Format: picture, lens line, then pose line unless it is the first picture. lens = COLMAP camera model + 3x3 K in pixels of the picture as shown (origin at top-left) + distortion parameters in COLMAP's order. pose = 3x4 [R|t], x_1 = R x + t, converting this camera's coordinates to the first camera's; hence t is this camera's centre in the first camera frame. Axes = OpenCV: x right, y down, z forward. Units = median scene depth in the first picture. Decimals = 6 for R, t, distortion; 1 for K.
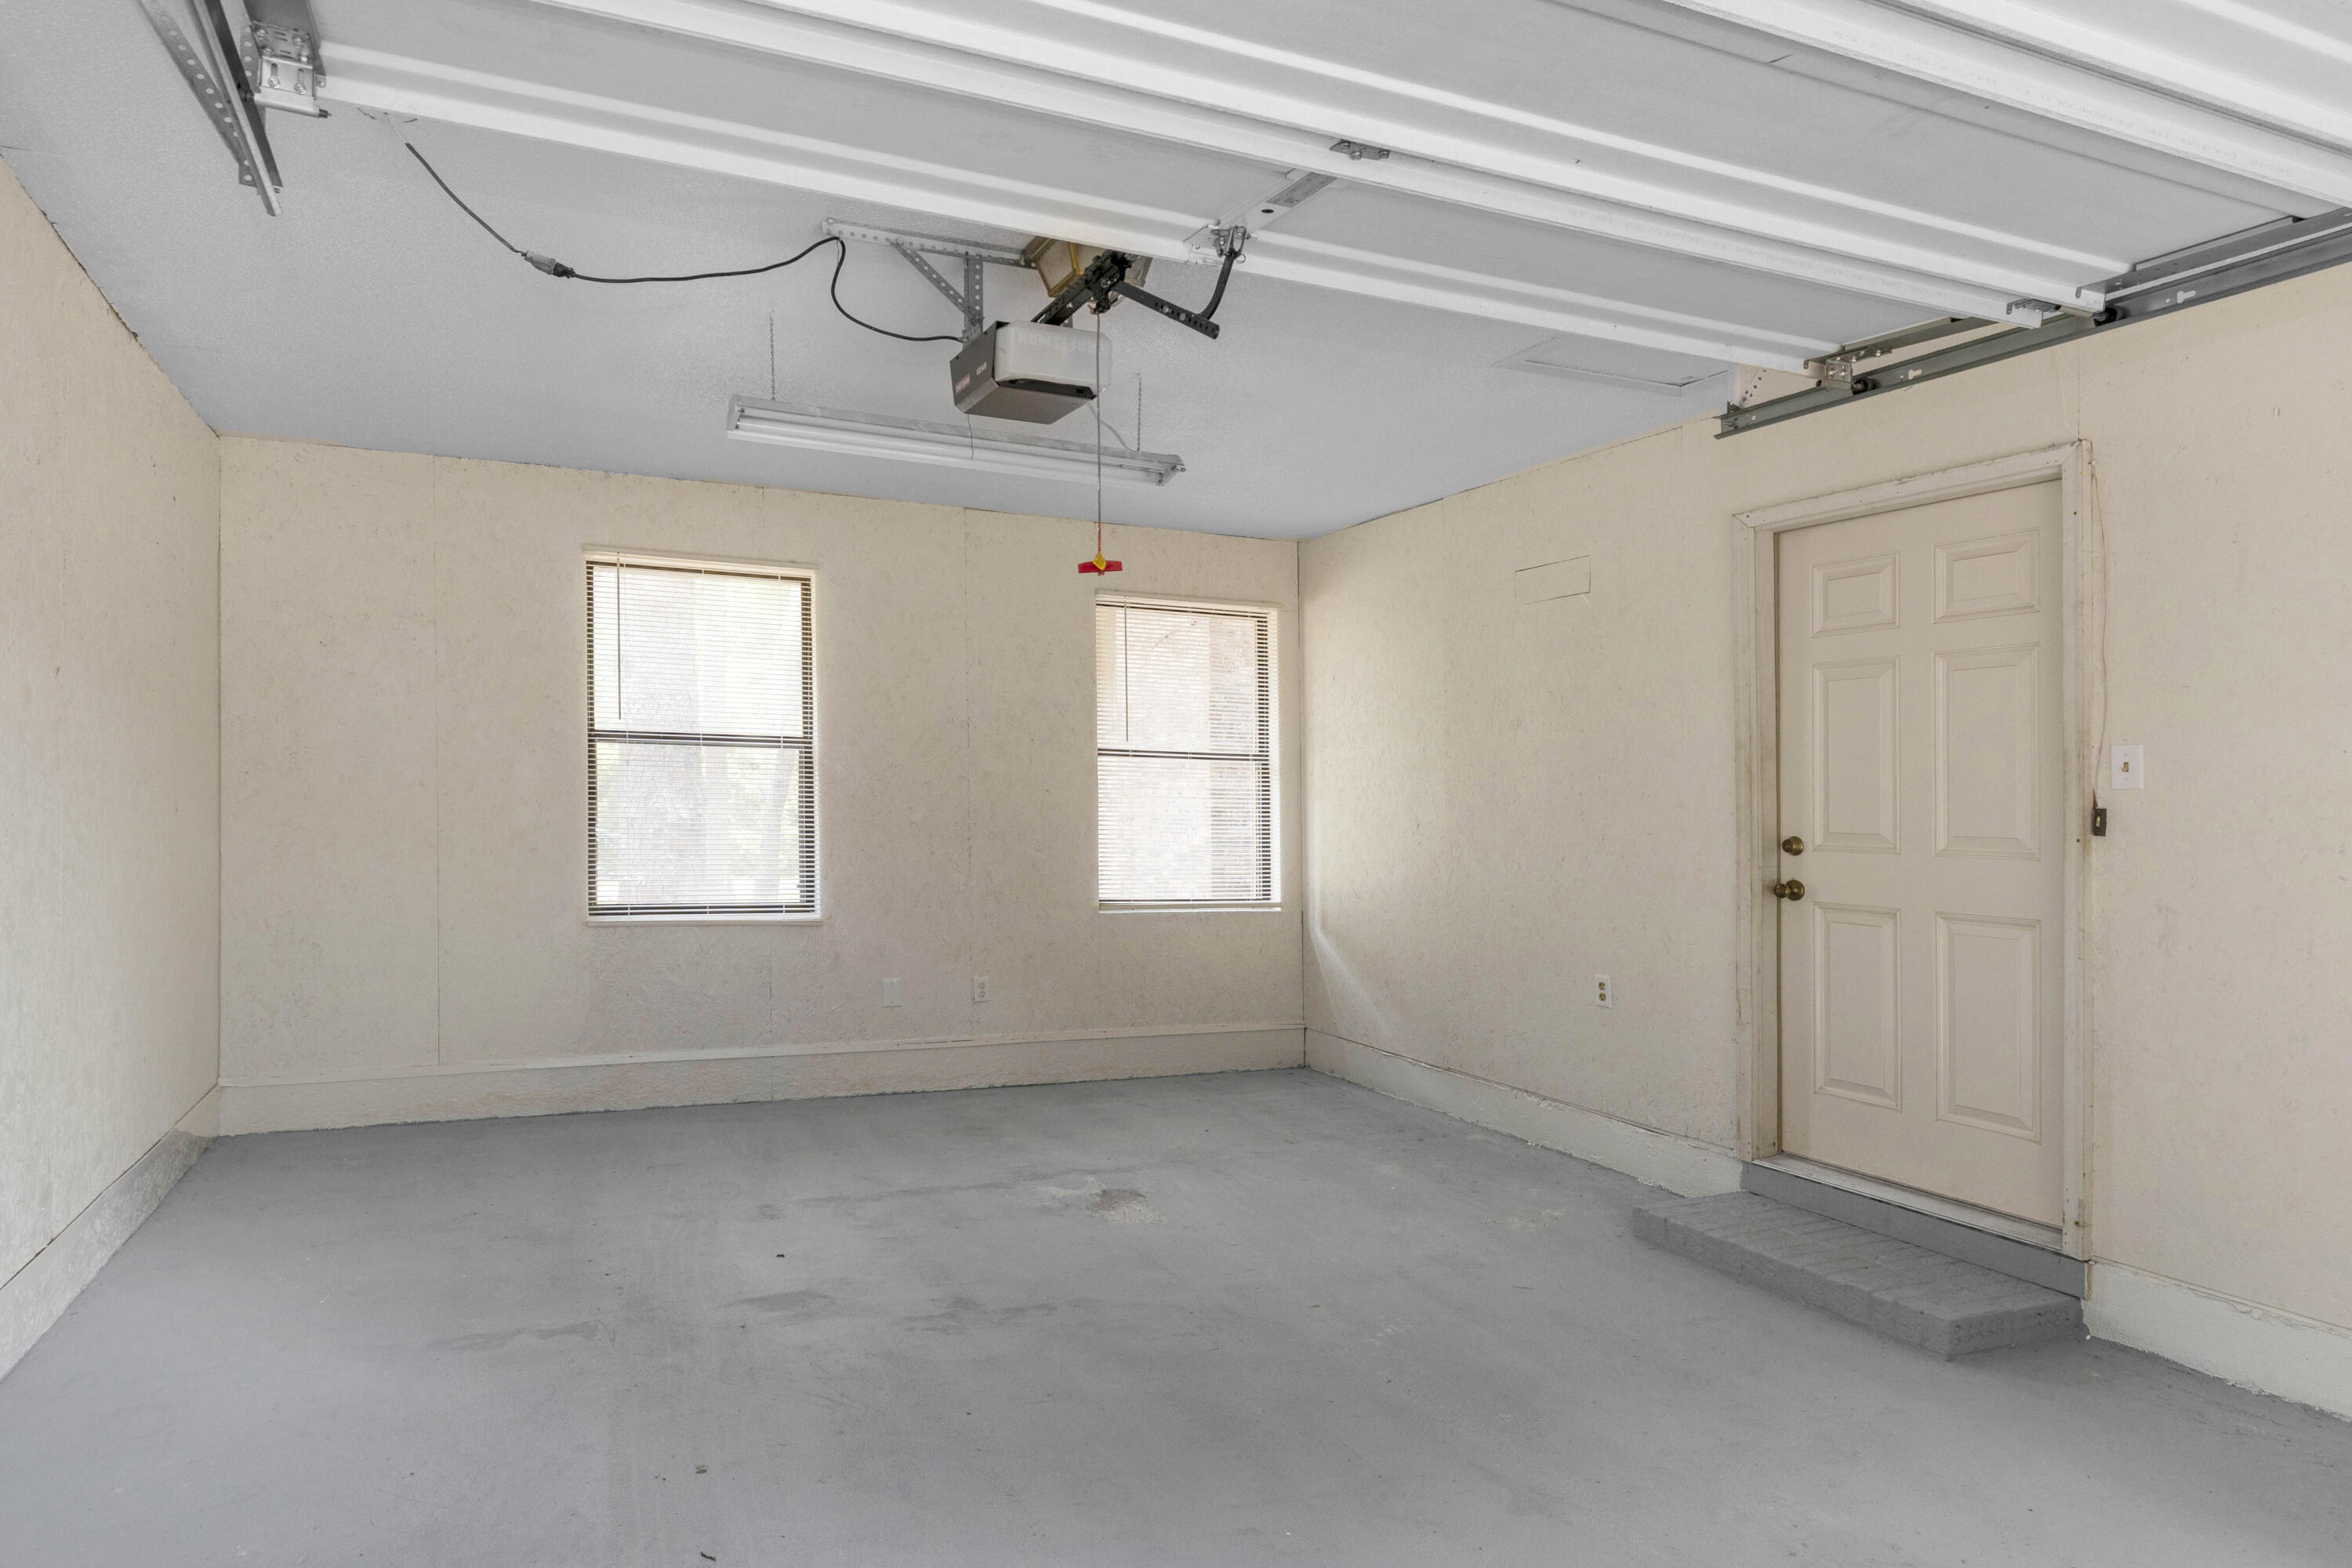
lens RADIAL K [[1210.1, 0, 1270.9], [0, 1210.1, 804.3], [0, 0, 1]] dist [0.003225, 0.002197]
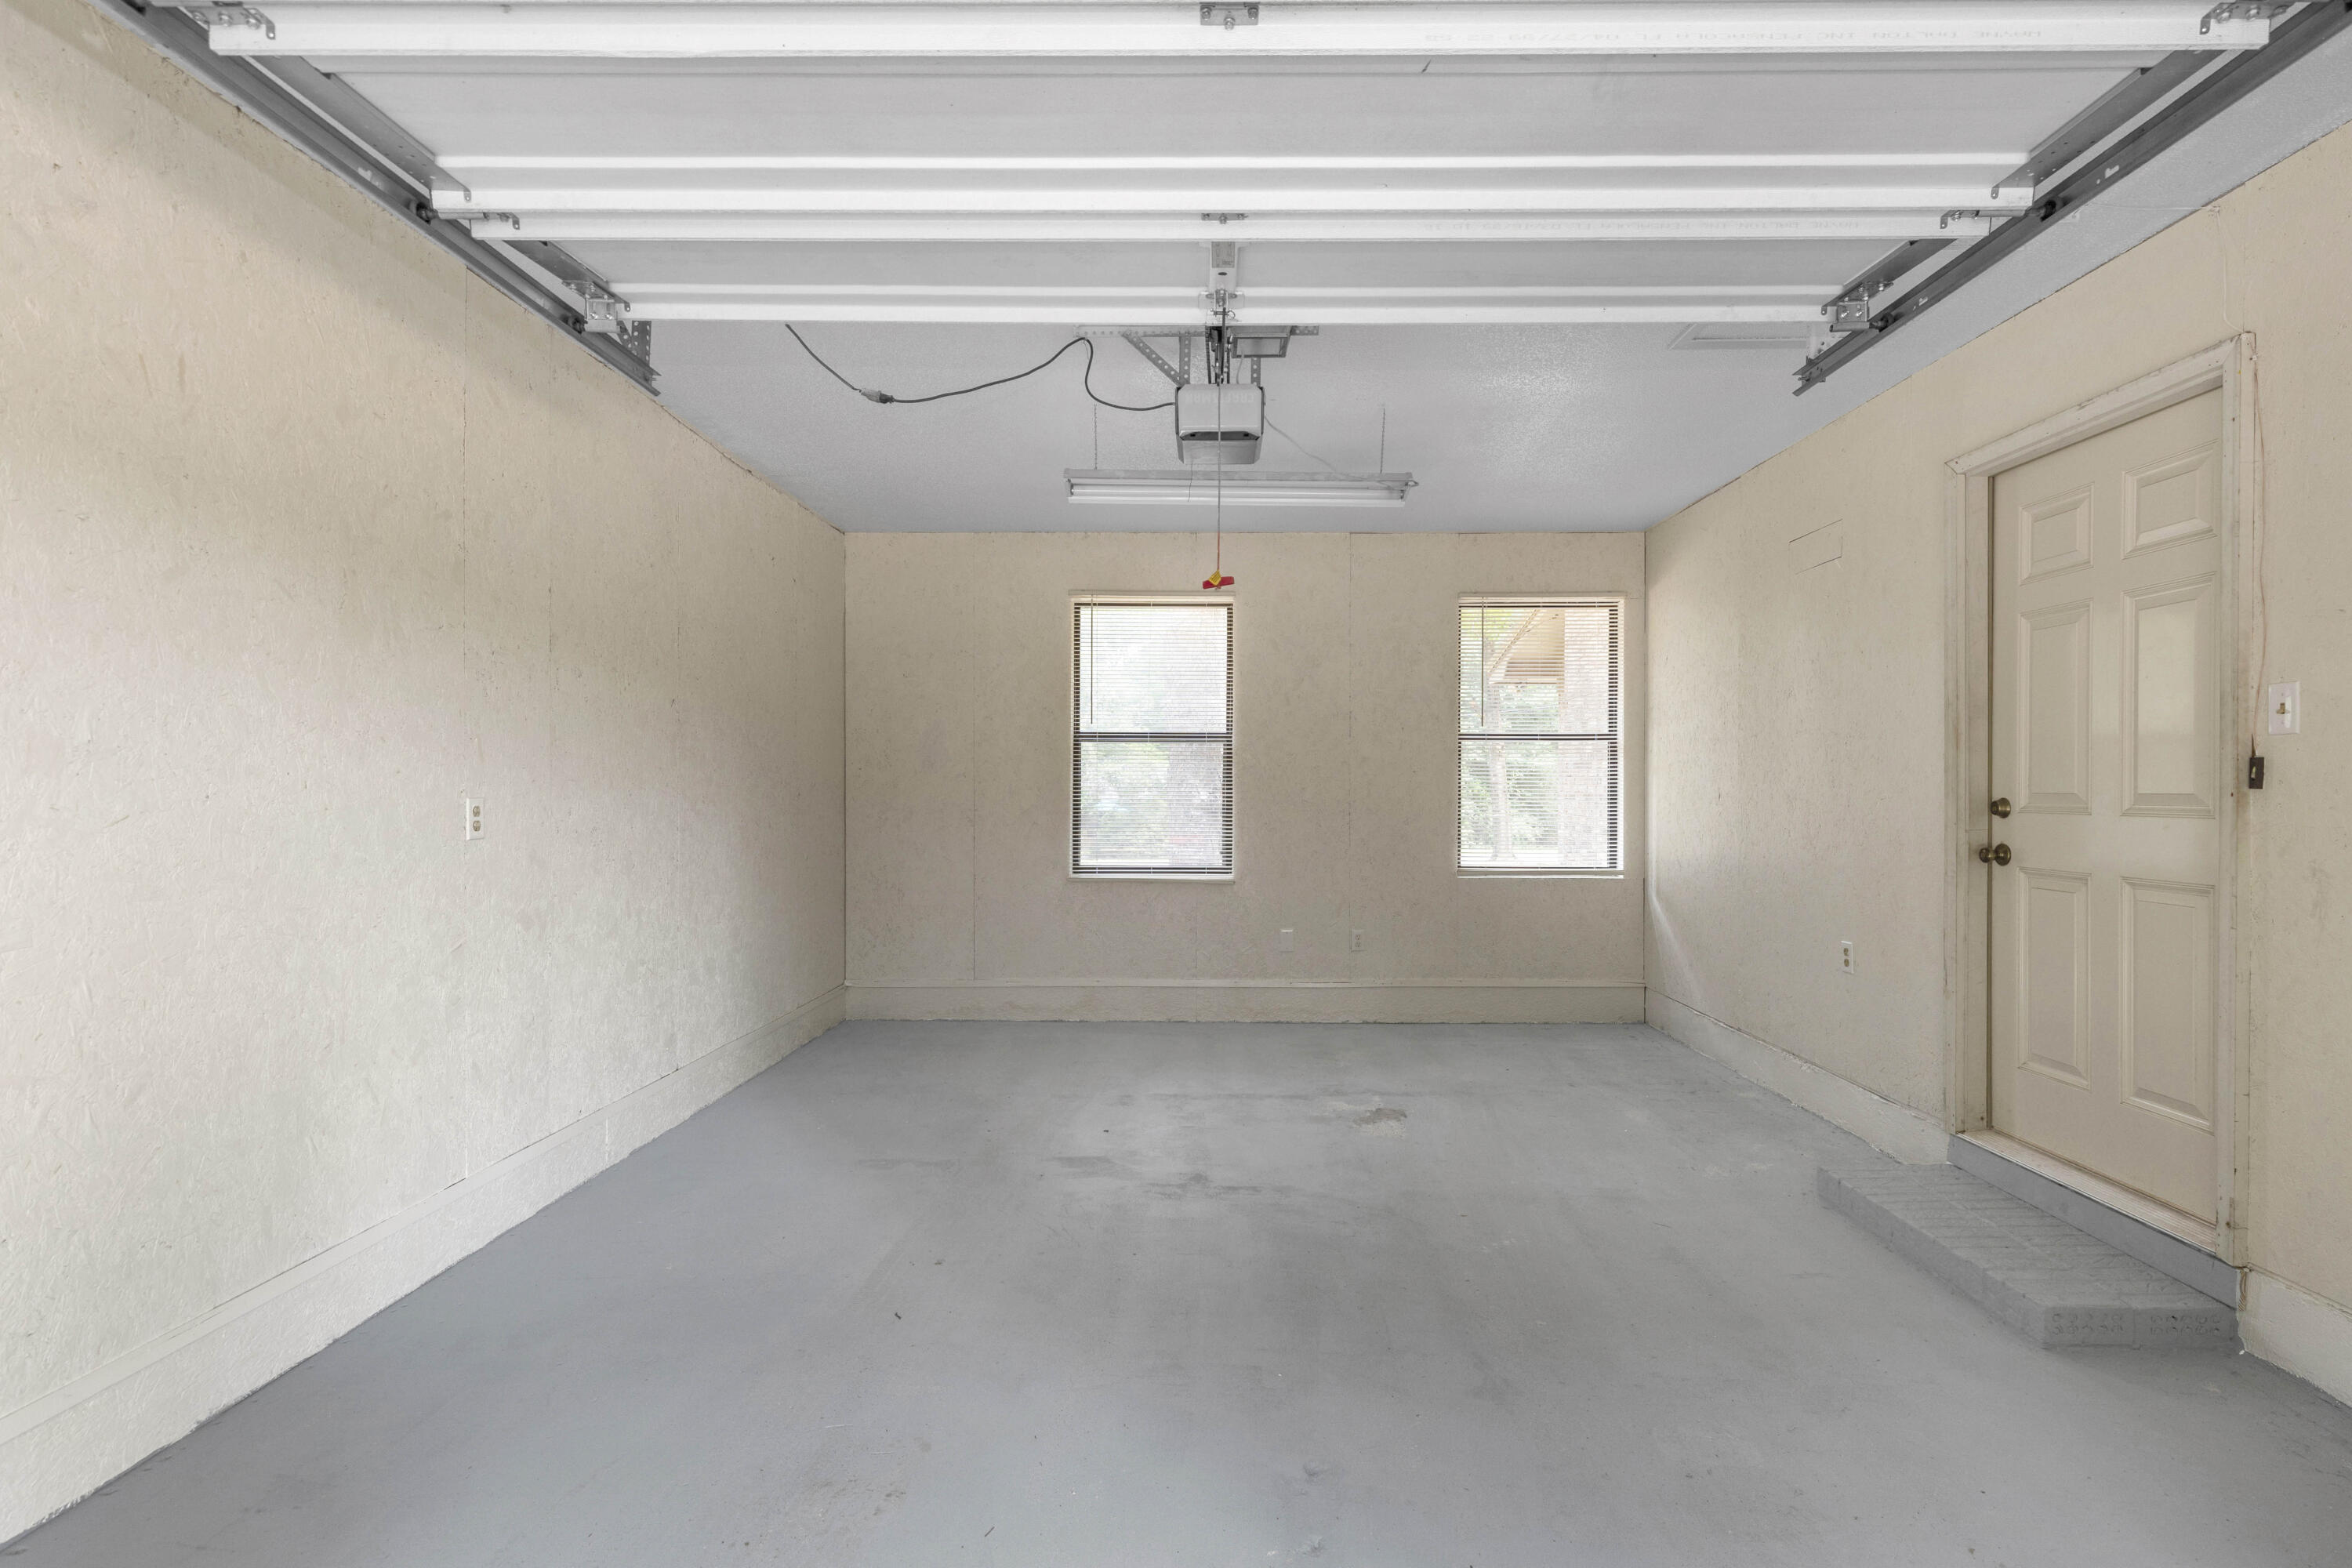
lens RADIAL K [[1042.1, 0, 1211.4], [0, 1042.1, 813.8], [0, 0, 1]] dist [0.010638, -0.000052]
pose [[0.930953, -0.007397, -0.365064, 0.156167], [0.018024, 0.999507, 0.025712, 0.006748], [0.364694, -0.030516, 0.930627, 0.010387]]
